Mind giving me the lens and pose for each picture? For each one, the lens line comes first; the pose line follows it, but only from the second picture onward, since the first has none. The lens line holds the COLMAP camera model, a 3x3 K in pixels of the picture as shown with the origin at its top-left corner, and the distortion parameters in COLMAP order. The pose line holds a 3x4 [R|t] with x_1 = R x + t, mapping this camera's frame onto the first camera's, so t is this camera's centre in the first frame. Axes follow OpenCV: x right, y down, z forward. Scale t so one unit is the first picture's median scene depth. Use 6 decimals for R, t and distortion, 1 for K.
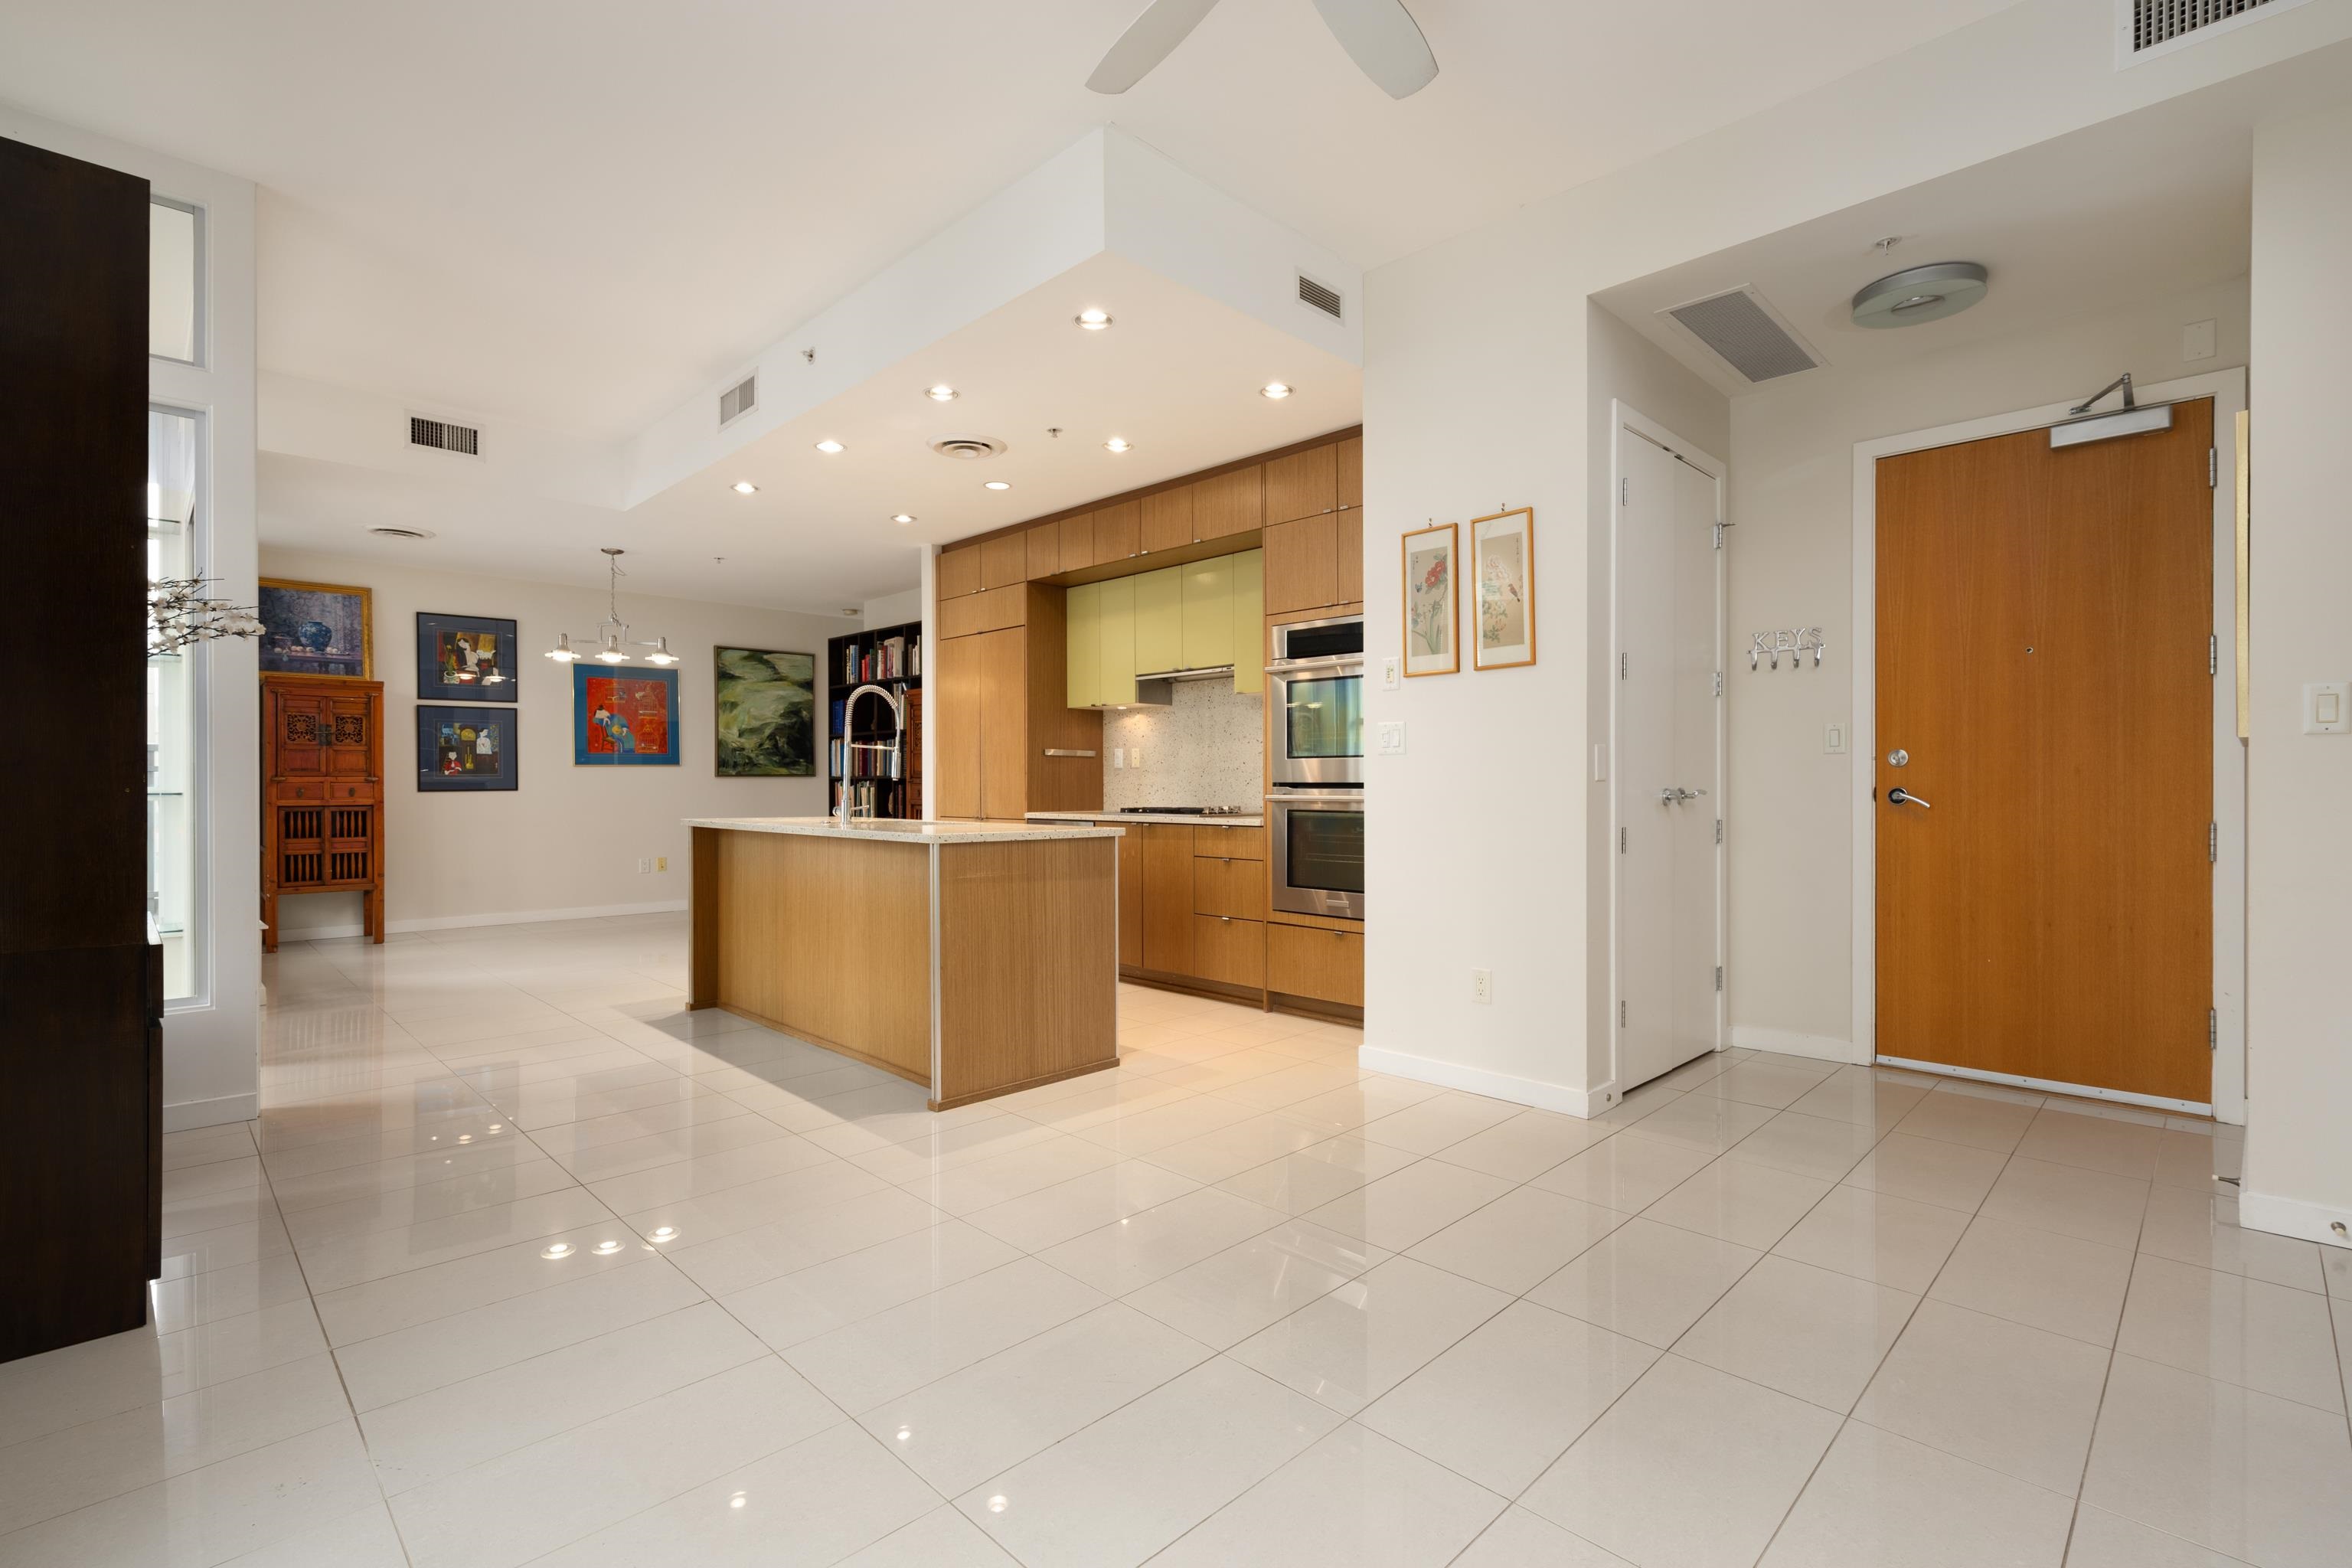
lens RADIAL K [[1072.0, 0, 1167.5], [0, 1072.0, 786.0], [0, 0, 1]] dist [-0.004041, 0.002158]
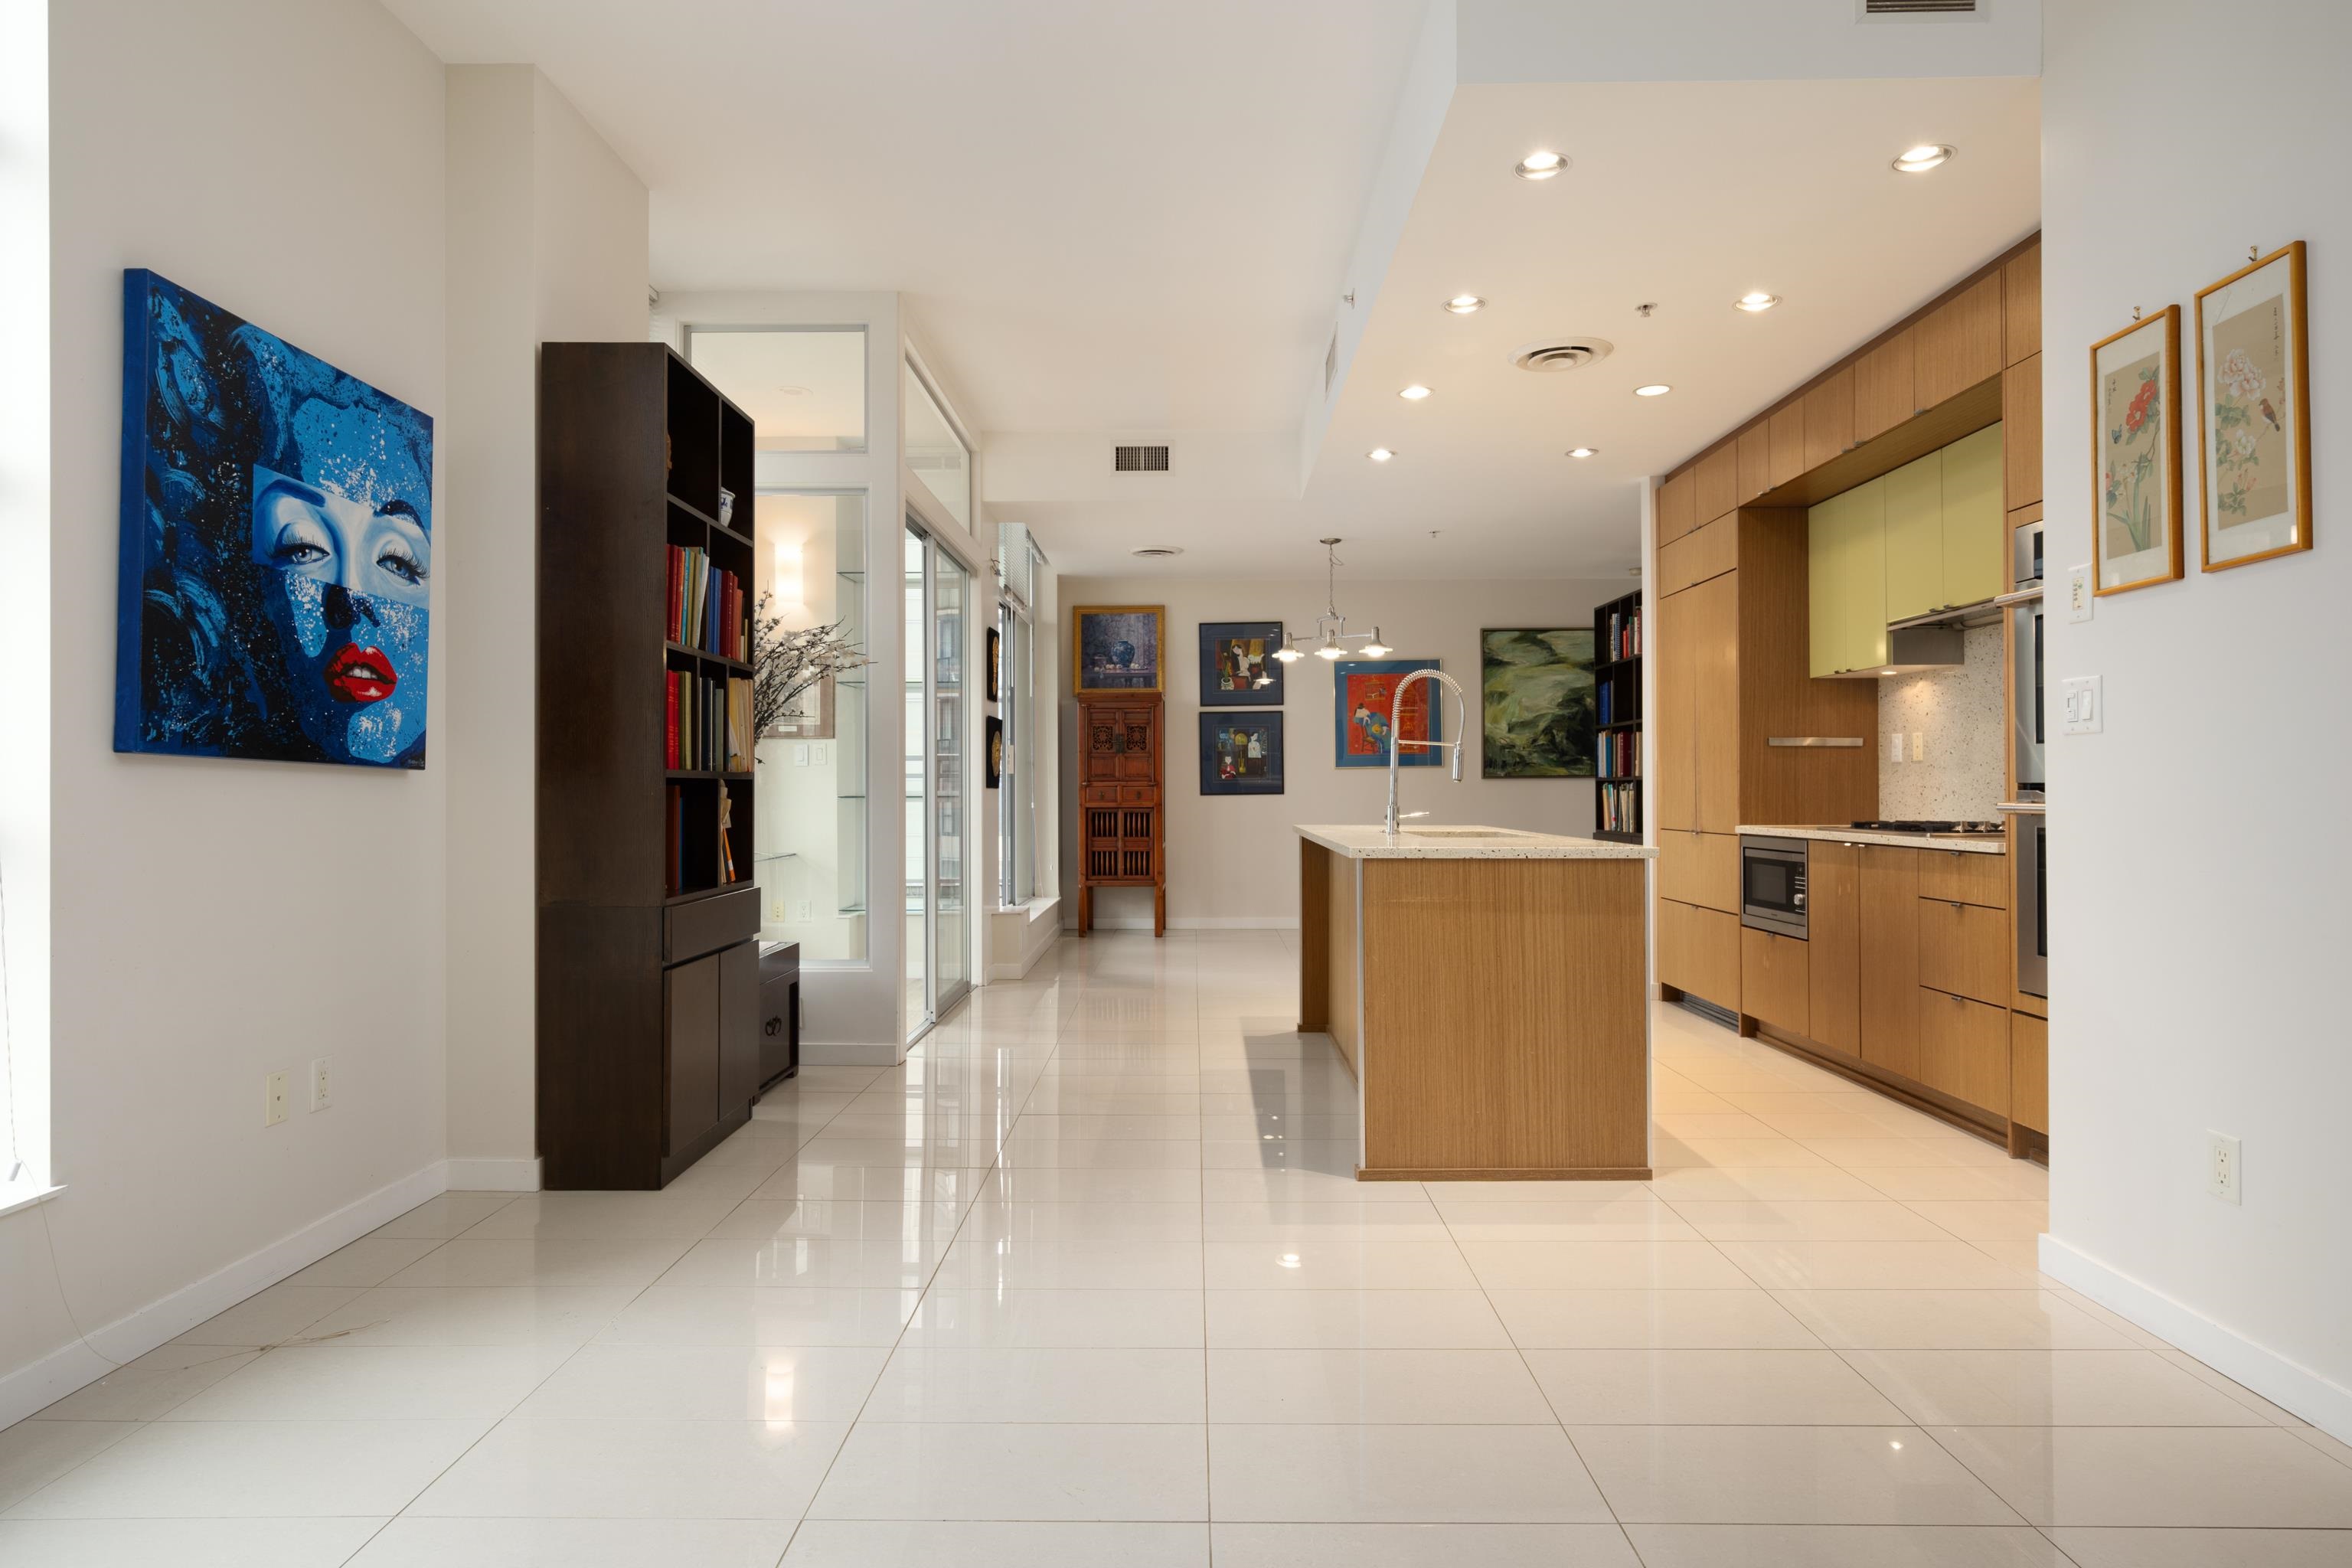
lens RADIAL K [[1297.1, 0, 1180.7], [0, 1297.1, 787.7], [0, 0, 1]] dist [0.013962, -0.007619]
pose [[0.706815, -0.001642, -0.707396, 0.204989], [0.001452, 0.999999, -0.000870, -0.000495], [0.707397, -0.000412, 0.706817, 0.095184]]
